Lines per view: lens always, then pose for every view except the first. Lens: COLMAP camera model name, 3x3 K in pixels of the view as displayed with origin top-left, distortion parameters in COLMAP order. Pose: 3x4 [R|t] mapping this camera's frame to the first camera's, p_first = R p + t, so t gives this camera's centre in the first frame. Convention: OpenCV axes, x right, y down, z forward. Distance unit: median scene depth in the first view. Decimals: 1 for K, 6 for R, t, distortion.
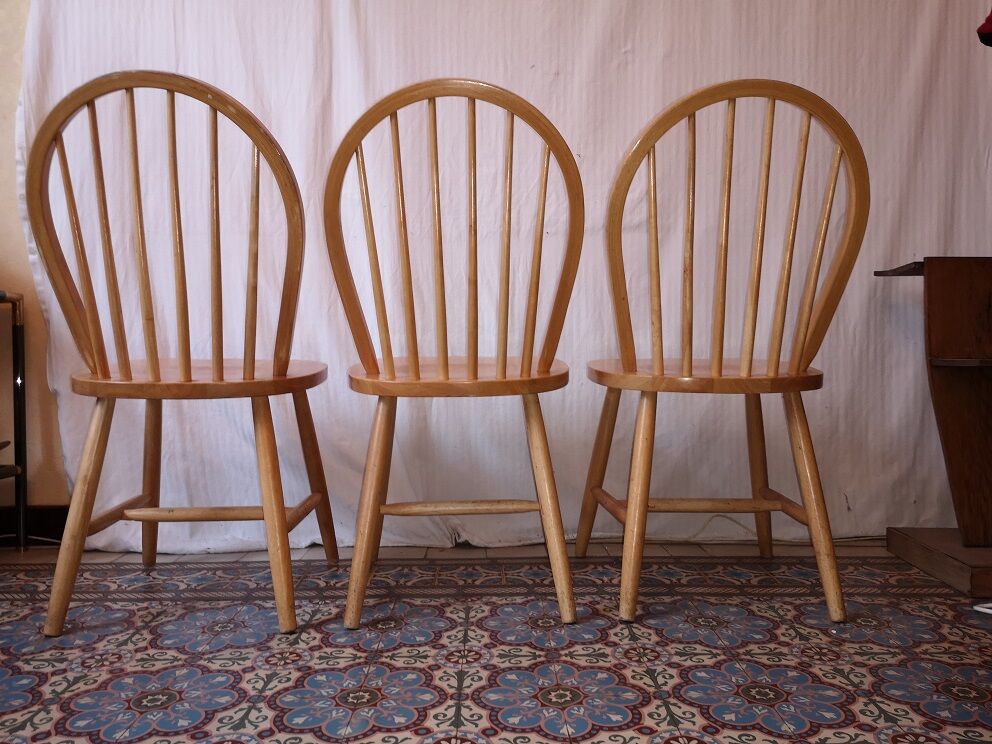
lens RADIAL K [[763.7, 0, 492.2], [0, 763.7, 373.2], [0, 0, 1]] dist [0.067594, -0.074789]
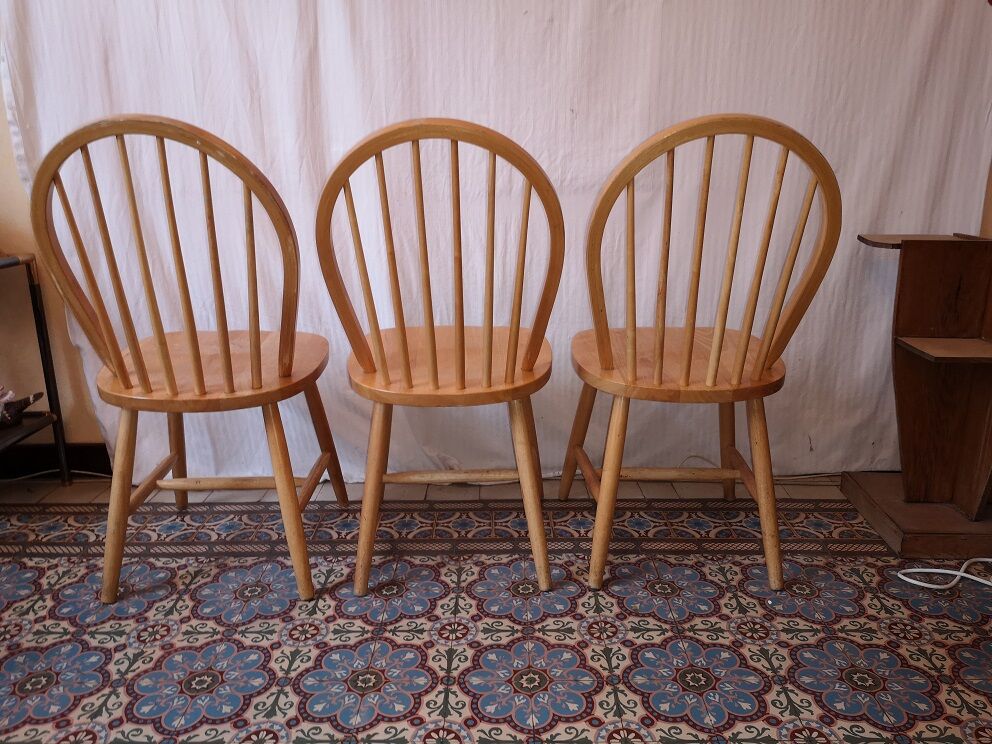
lens RADIAL K [[763.7, 0, 492.0], [0, 763.7, 368.5], [0, 0, 1]] dist [0.067594, -0.074789]
pose [[0.999891, 0.001126, -0.014754, 0.036341], [0.002499, 0.969921, 0.243406, -0.292633], [0.014585, -0.243416, 0.969812, -0.055910]]
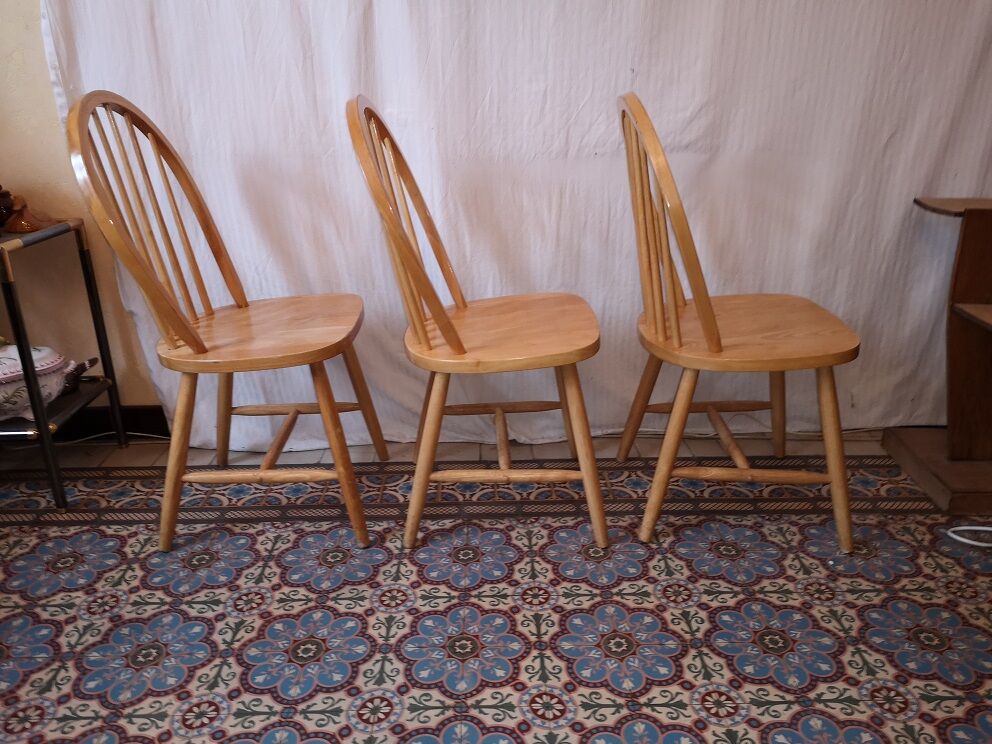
lens RADIAL K [[763.7, 0, 490.8], [0, 763.7, 365.3], [0, 0, 1]] dist [0.067594, -0.074789]
pose [[0.999942, -0.006107, 0.008903, -0.109471], [0.002788, 0.942745, 0.333501, -0.371867], [-0.010429, -0.333457, 0.942708, -0.052492]]
